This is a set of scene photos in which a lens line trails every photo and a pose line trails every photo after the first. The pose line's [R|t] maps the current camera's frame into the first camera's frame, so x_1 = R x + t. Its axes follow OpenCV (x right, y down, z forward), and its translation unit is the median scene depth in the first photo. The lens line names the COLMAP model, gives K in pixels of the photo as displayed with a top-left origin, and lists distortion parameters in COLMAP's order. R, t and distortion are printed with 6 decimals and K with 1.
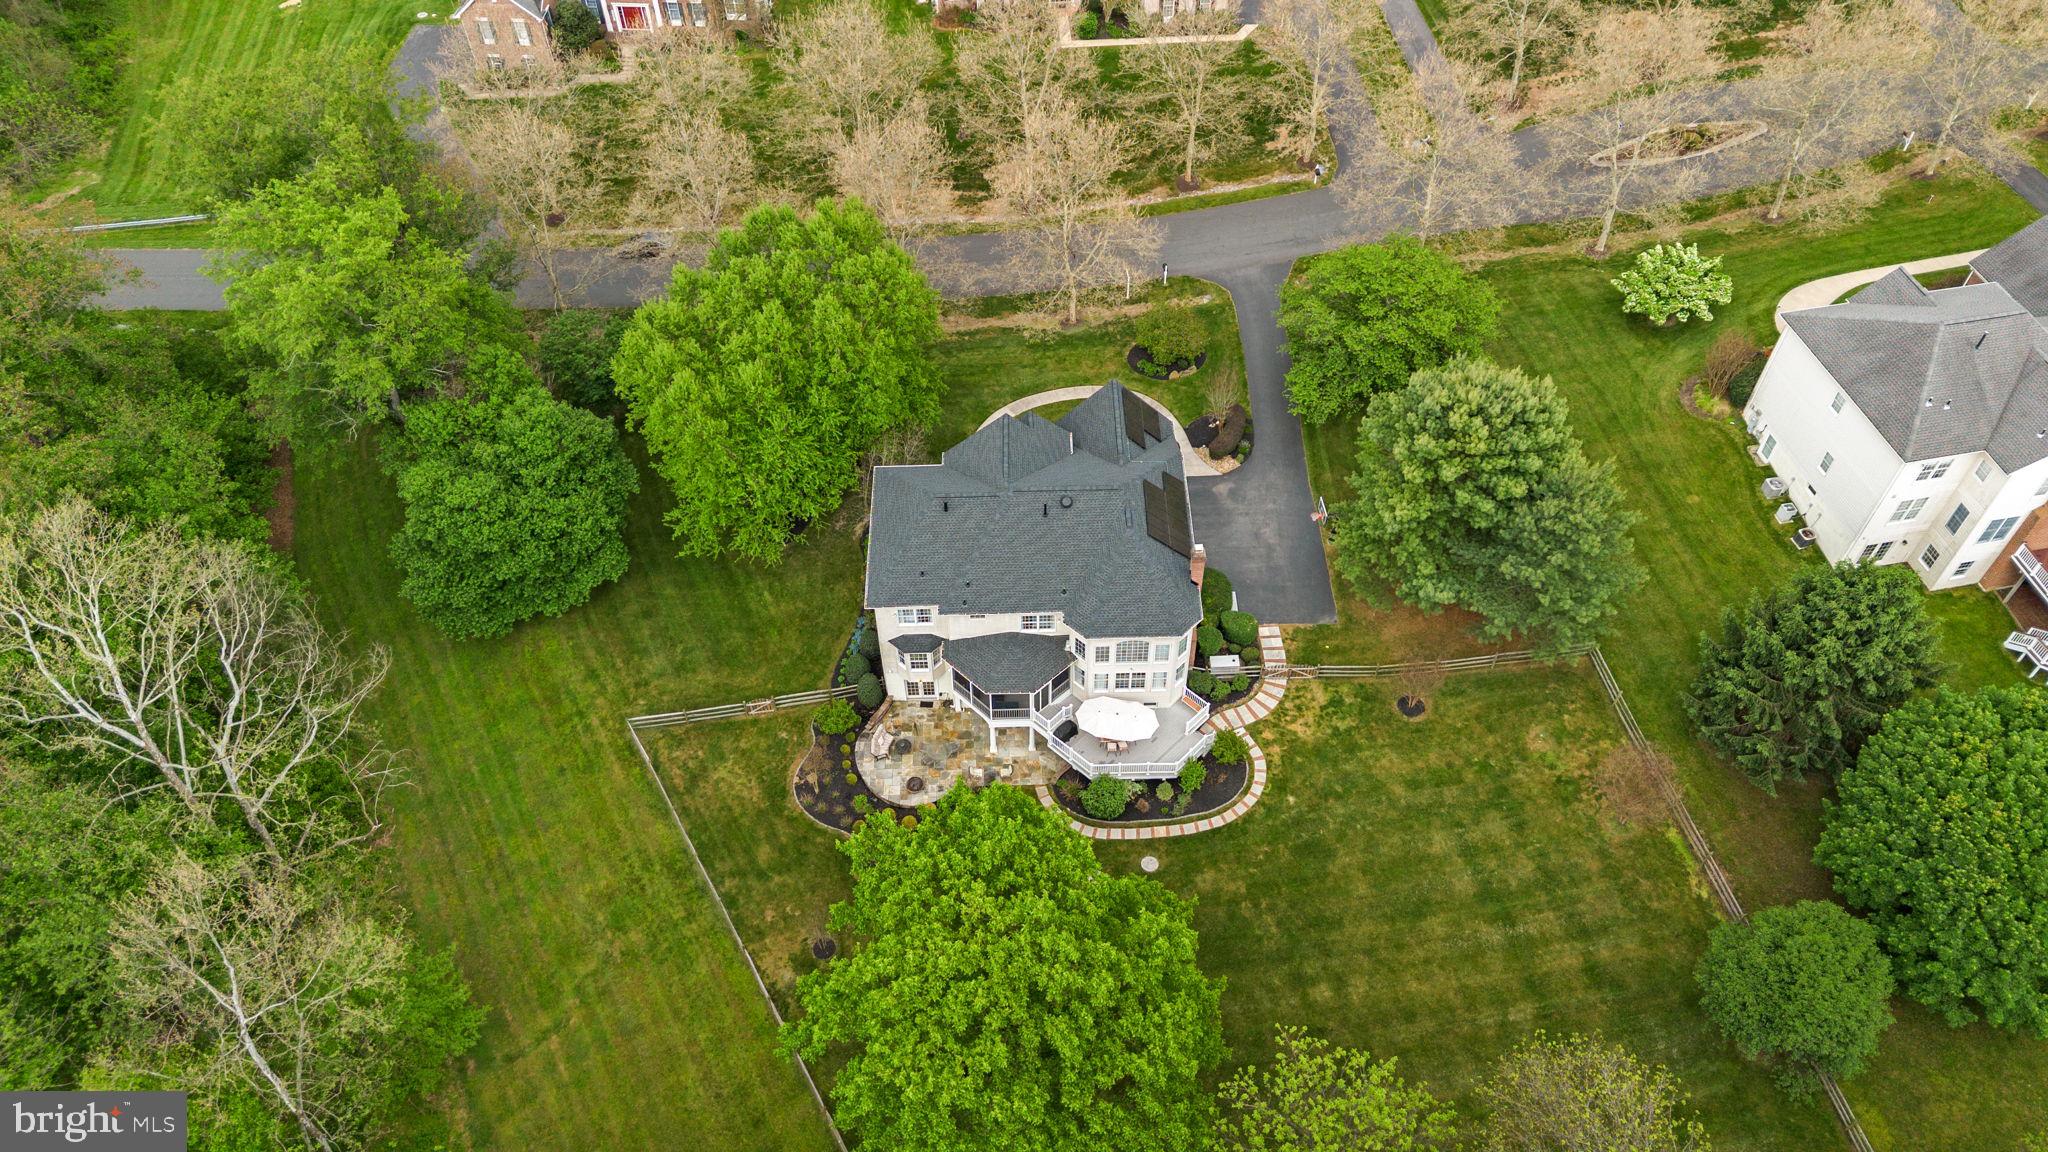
lens RADIAL K [[1428.5, 0, 1026.0], [0, 1428.5, 561.7], [0, 0, 1]] dist [0.030383, -0.033944]
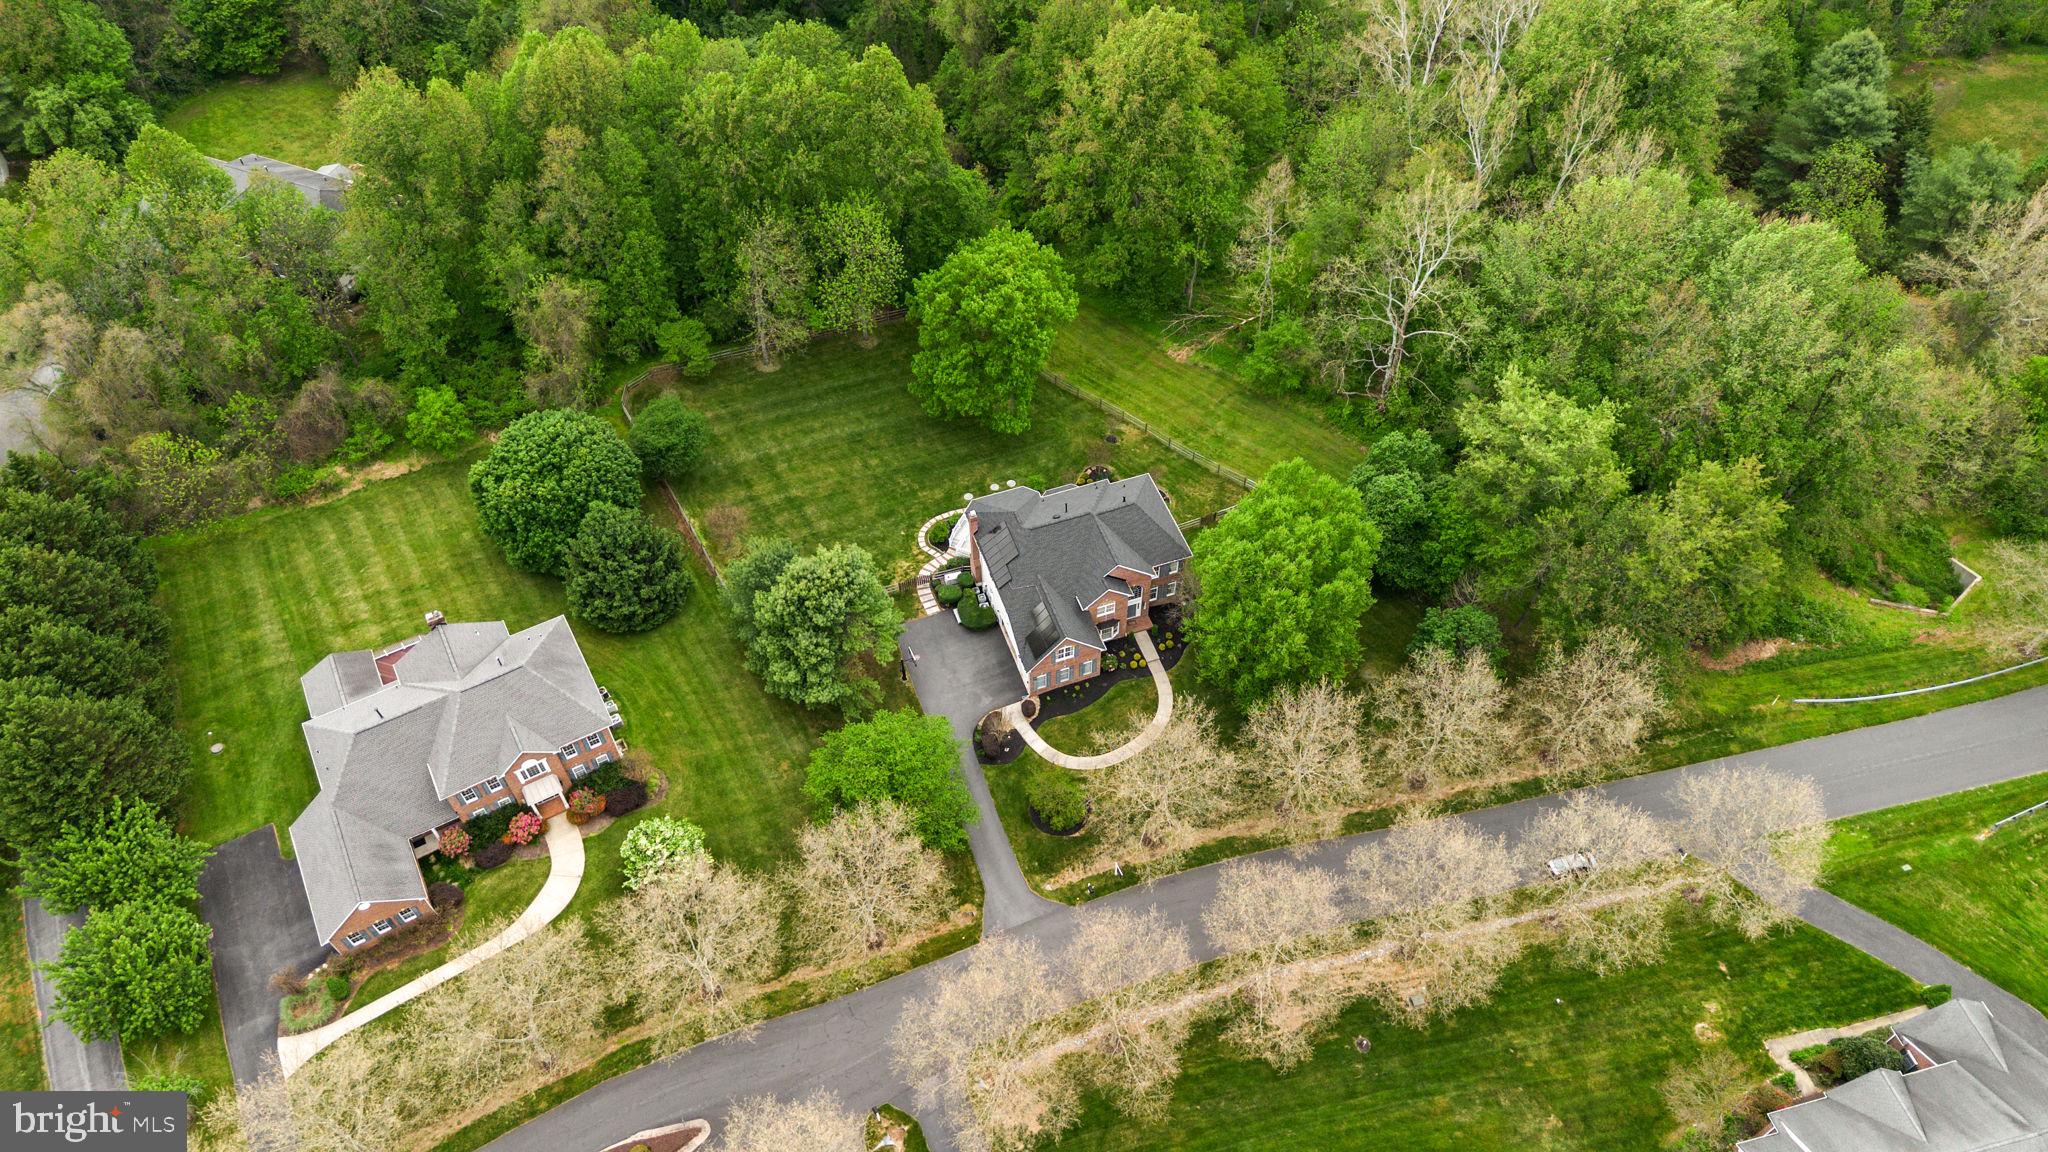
lens RADIAL K [[1428.5, 0, 1037.7], [0, 1428.5, 587.2], [0, 0, 1]] dist [0.030383, -0.033944]
pose [[-0.947996, 0.261238, -0.181820, 0.366189], [-0.230509, -0.169602, 0.958176, -1.612144], [0.219475, 0.950258, 0.221000, 0.687974]]
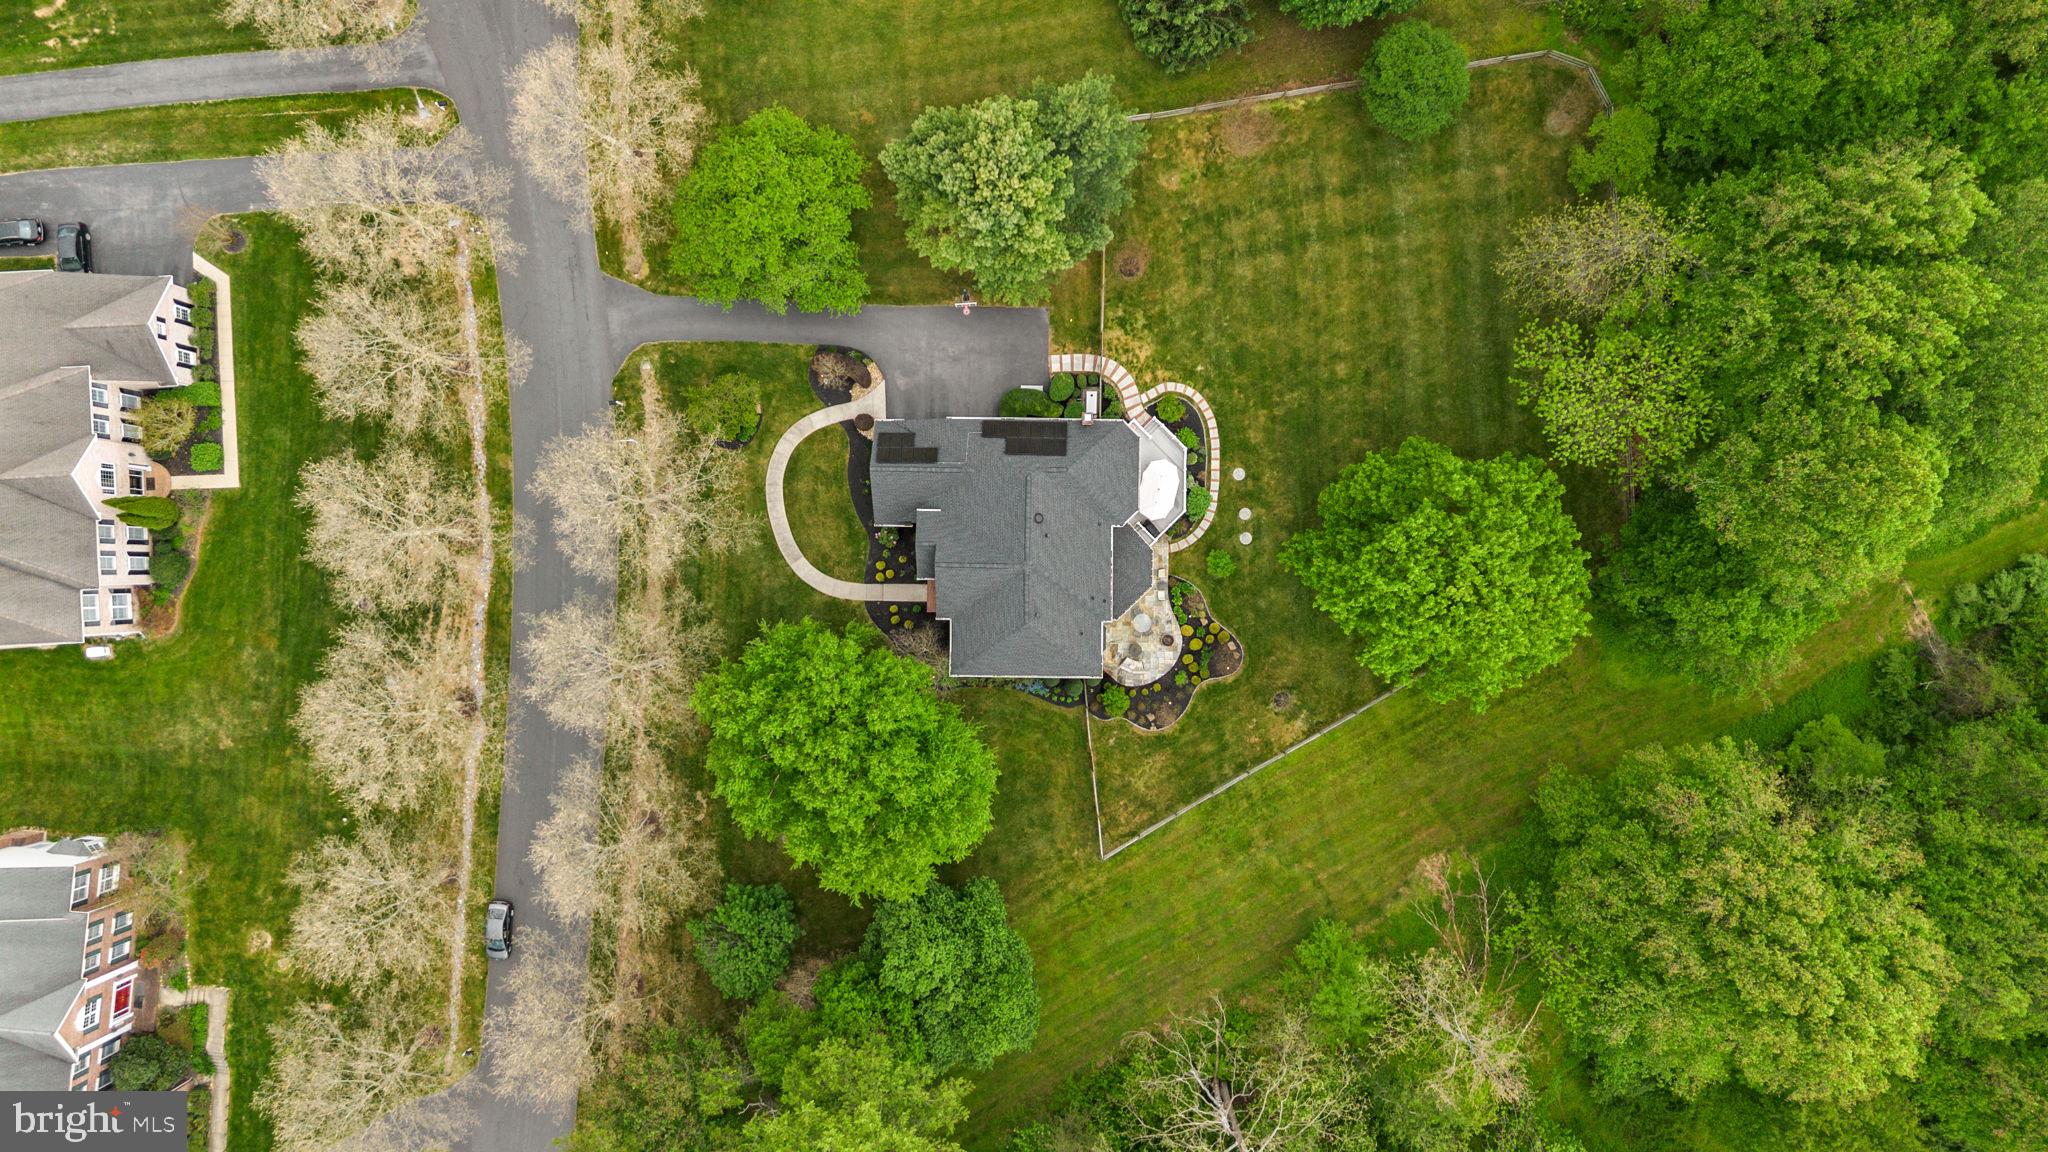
lens RADIAL K [[1428.5, 0, 1012.9], [0, 1428.5, 580.8], [0, 0, 1]] dist [0.030383, -0.033944]
pose [[0.029984, -0.999502, 0.009851, -0.039123], [0.760960, 0.029216, 0.648141, -0.849987], [-0.648106, -0.011938, 0.761457, 0.058297]]
